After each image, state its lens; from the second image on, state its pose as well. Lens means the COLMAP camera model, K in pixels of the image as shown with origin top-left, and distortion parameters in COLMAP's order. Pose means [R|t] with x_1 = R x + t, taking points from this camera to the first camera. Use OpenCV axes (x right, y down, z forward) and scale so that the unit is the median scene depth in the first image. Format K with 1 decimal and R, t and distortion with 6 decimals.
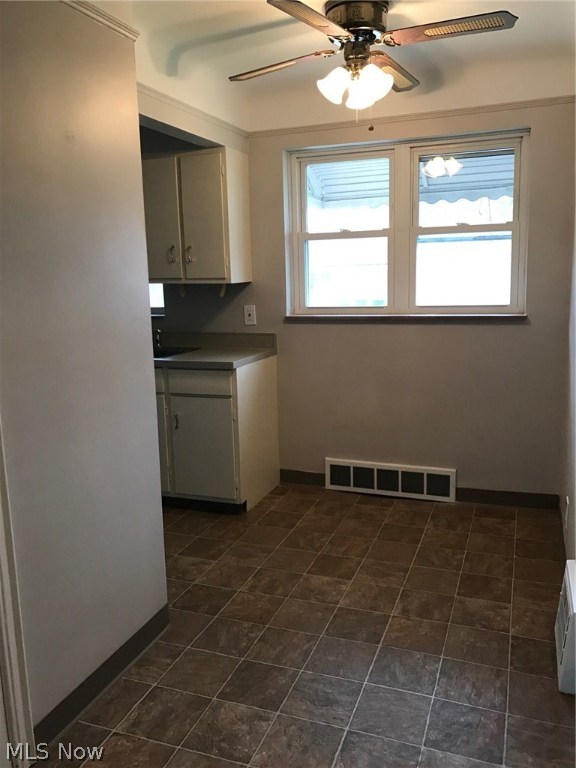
lens RADIAL K [[634.0, 0, 302.9], [0, 634.0, 382.9], [0, 0, 1]] dist [0.078144, -0.139564]
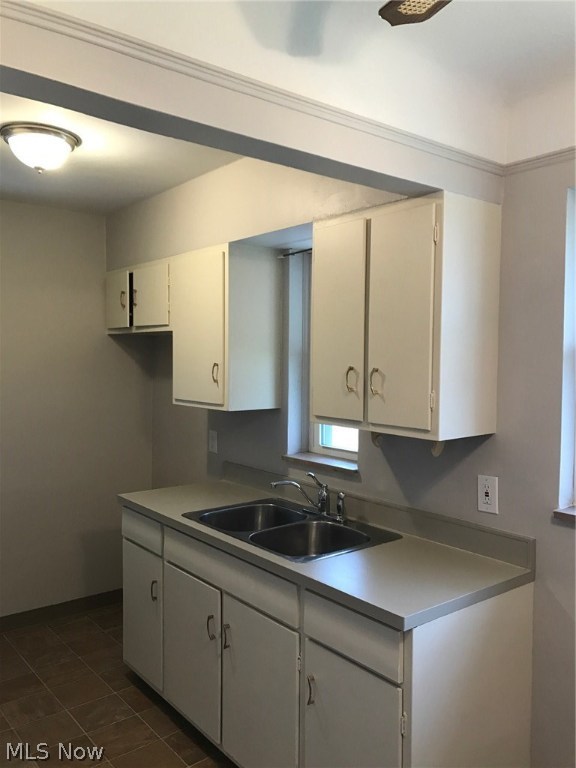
lens RADIAL K [[634.0, 0, 302.9], [0, 634.0, 382.9], [0, 0, 1]] dist [0.078144, -0.139564]
pose [[0.858394, 0.049810, -0.510568, 0.056164], [-0.117361, 0.987947, -0.100931, -0.136727], [0.499386, 0.146559, 0.853893, 0.486444]]
